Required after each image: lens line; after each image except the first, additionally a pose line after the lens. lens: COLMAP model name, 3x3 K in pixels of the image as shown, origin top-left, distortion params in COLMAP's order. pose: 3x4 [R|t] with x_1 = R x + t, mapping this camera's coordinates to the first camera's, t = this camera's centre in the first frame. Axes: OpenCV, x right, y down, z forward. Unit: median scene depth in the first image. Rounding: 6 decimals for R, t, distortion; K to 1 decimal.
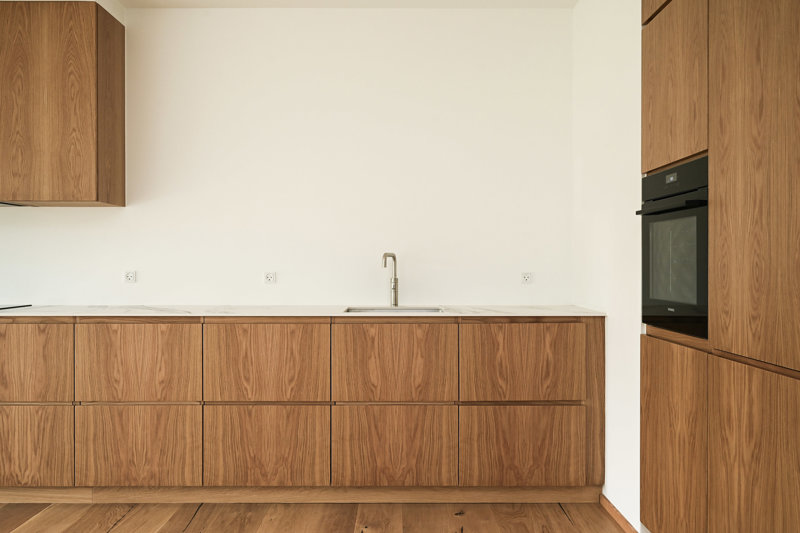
lens RADIAL K [[682.6, 0, 399.4], [0, 682.6, 266.3], [0, 0, 1]] dist [0.000664, -0.003922]
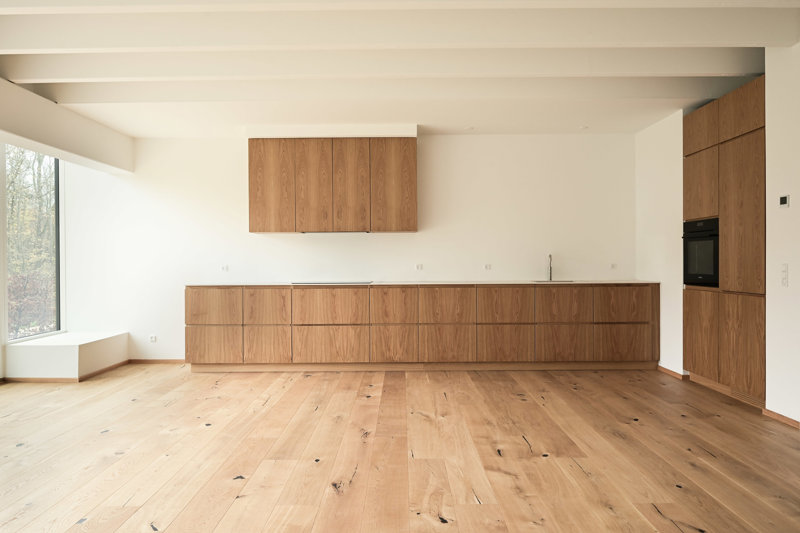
lens RADIAL K [[558.6, 0, 400.9], [0, 558.6, 266.1], [0, 0, 1]] dist [-0.000013, -0.002414]
pose [[0.999981, -0.005991, -0.001684, -0.527136], [0.006000, 0.999968, 0.005358, 0.003924], [0.001652, -0.005368, 0.999984, -0.792015]]
